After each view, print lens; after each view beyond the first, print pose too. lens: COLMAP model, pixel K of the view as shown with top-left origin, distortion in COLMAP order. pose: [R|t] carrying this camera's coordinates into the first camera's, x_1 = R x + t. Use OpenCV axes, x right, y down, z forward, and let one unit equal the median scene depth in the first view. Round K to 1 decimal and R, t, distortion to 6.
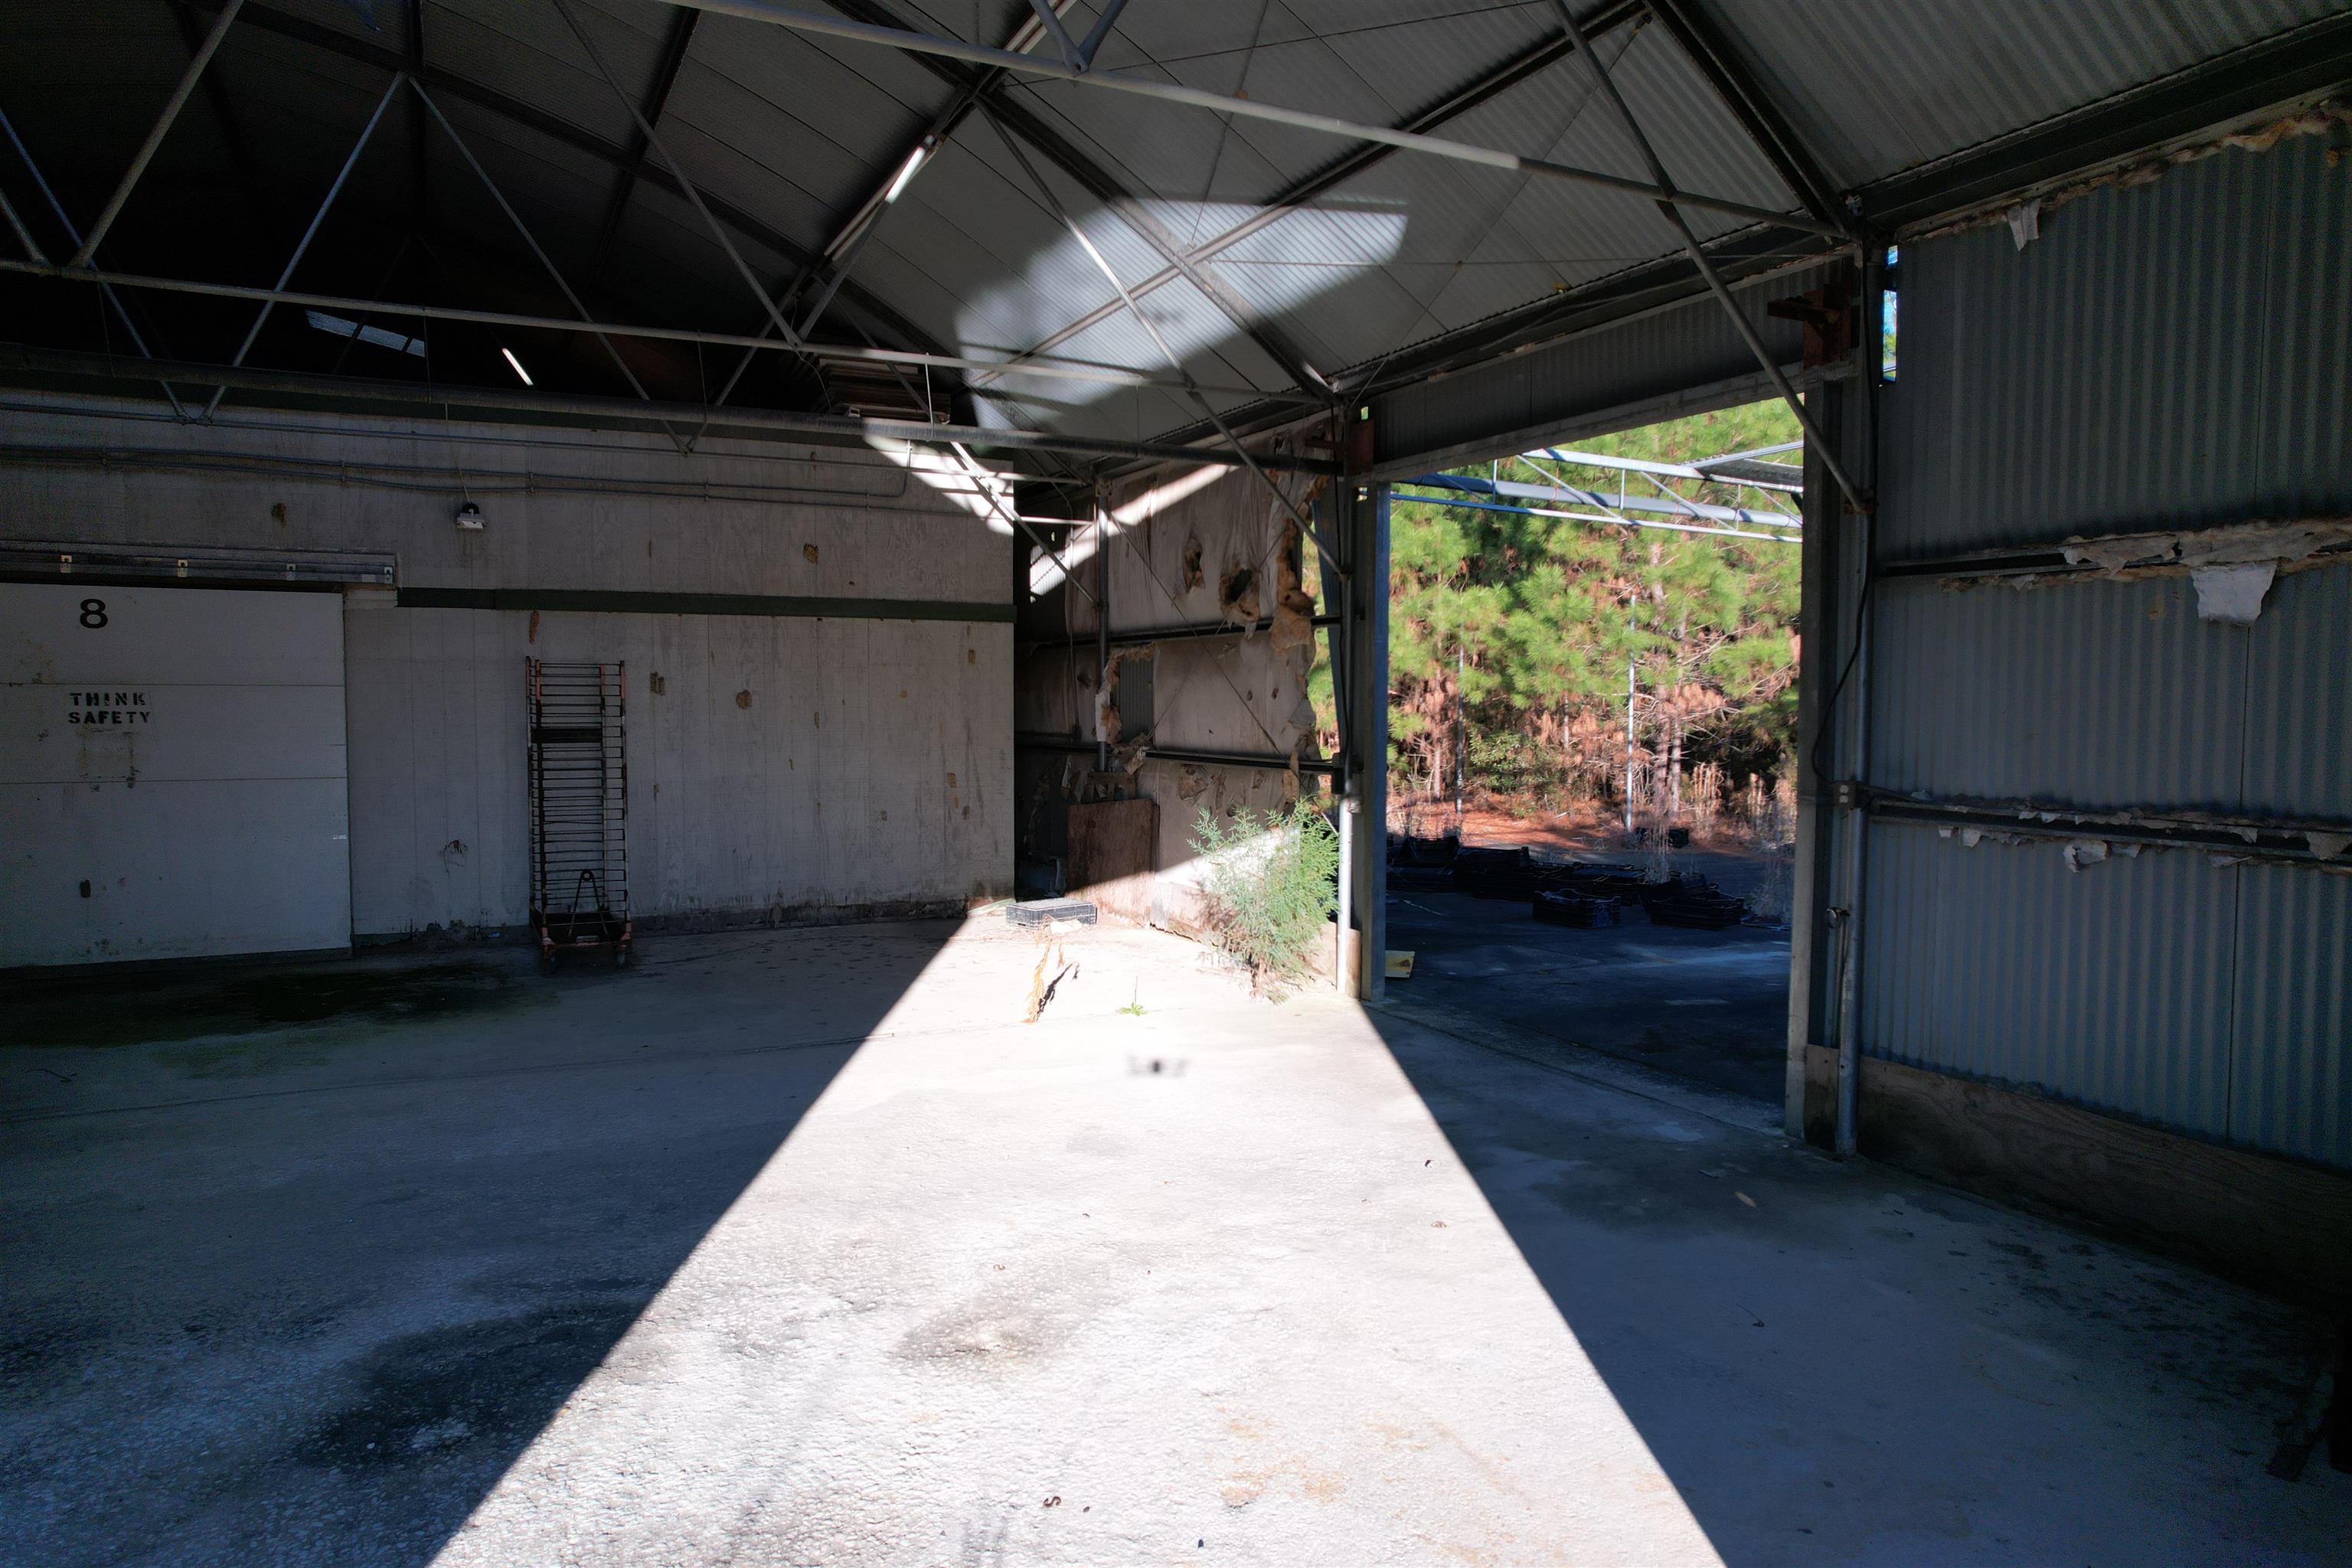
lens RADIAL K [[1530.3, 0, 1172.7], [0, 1530.3, 788.4], [0, 0, 1]] dist [-0.041441, 0.006598]
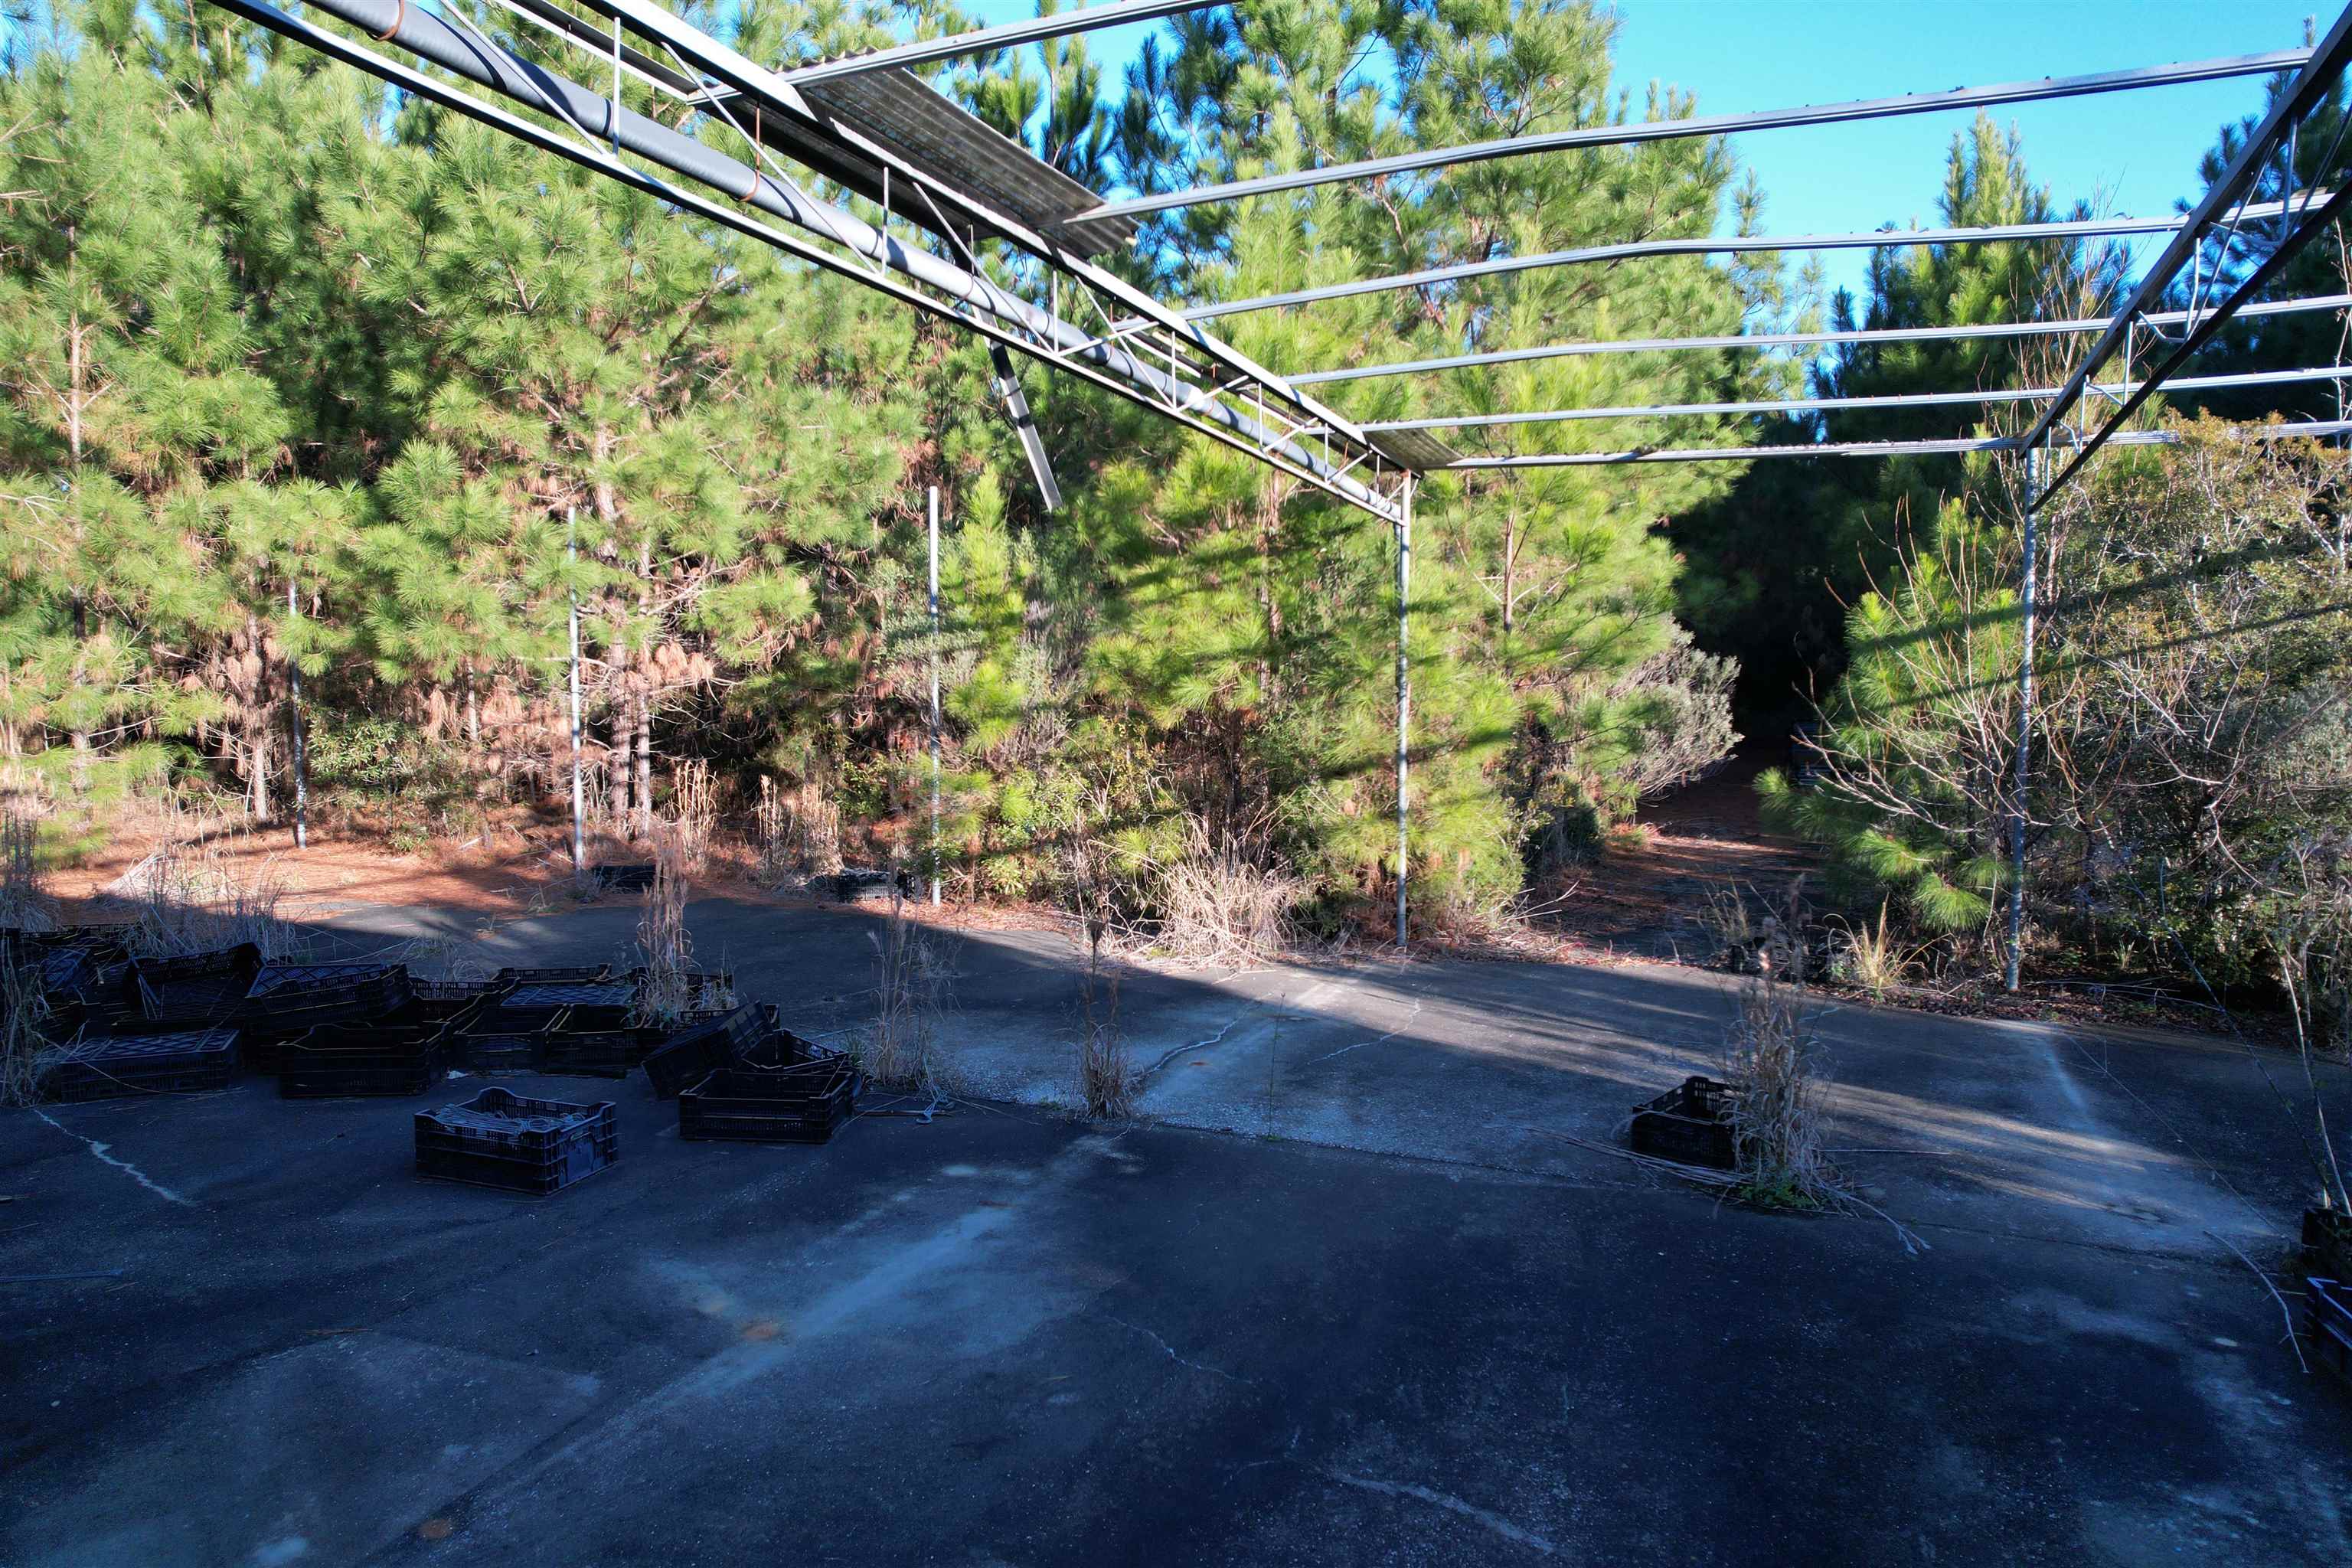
lens RADIAL K [[1530.3, 0, 1172.8], [0, 1530.3, 785.8], [0, 0, 1]] dist [-0.041441, 0.006598]
pose [[0.774294, -0.050715, 0.630791, 0.083015], [0.034936, 0.998689, 0.037410, -0.022279], [-0.631861, -0.006929, 0.775051, 0.322982]]
